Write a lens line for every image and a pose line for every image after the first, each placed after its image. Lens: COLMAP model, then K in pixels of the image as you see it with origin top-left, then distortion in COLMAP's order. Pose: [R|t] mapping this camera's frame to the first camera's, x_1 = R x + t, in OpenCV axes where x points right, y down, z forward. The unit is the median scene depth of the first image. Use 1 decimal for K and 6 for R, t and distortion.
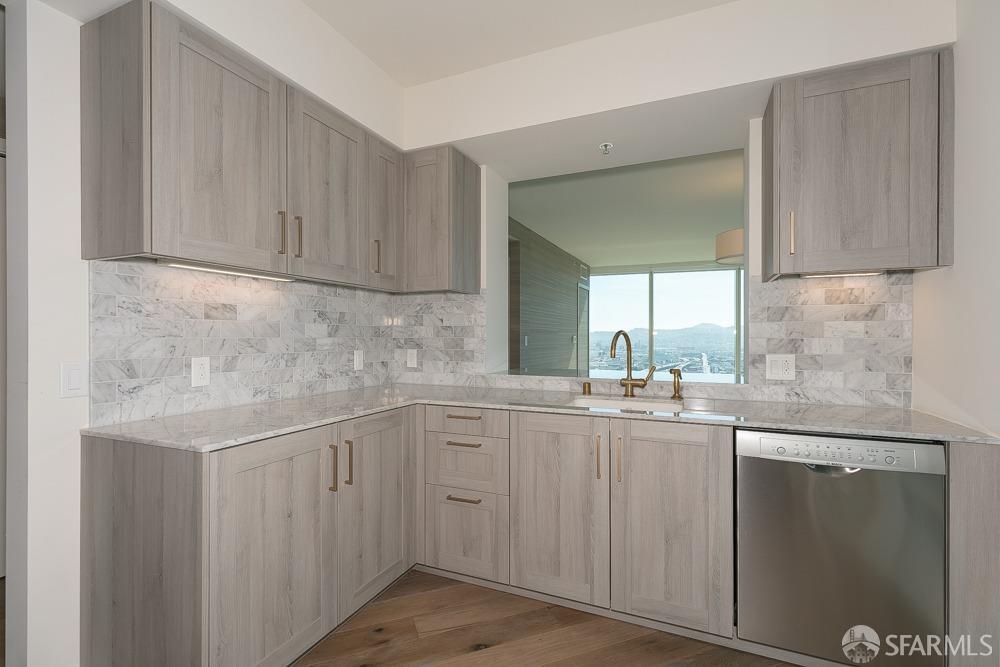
lens RADIAL K [[449.8, 0, 518.3], [0, 449.8, 333.4], [0, 0, 1]] dist [0.001494, -0.000076]
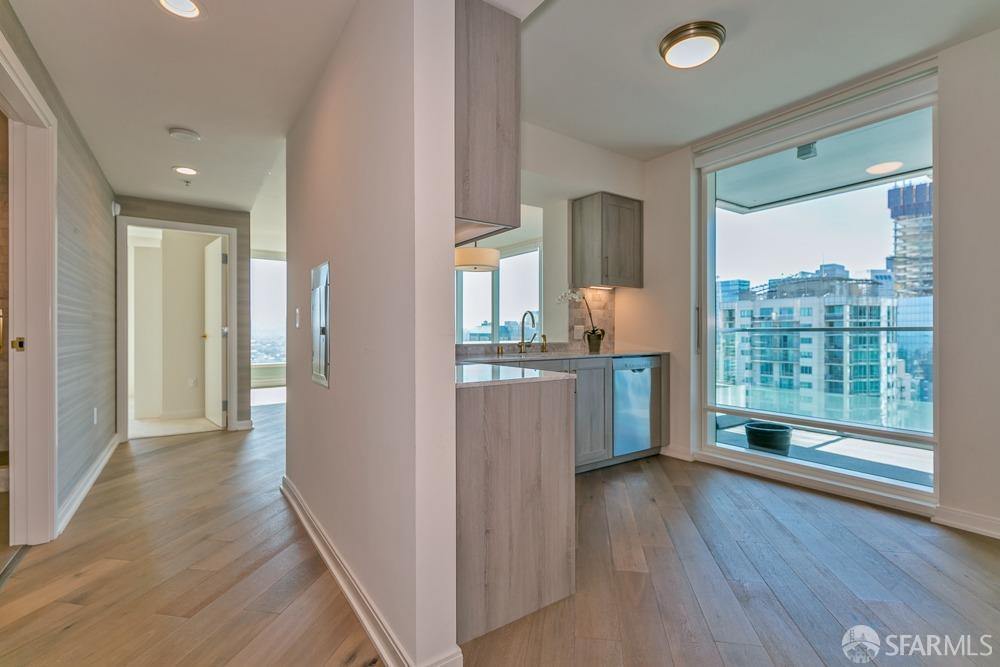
lens RADIAL K [[449.8, 0, 508.0], [0, 449.8, 331.8], [0, 0, 1]] dist [0.001494, -0.000076]
pose [[0.525858, -0.005310, 0.850556, -1.203336], [-0.001499, 0.999973, 0.007169, 0.059892], [-0.850571, -0.005045, 0.525836, 0.244938]]
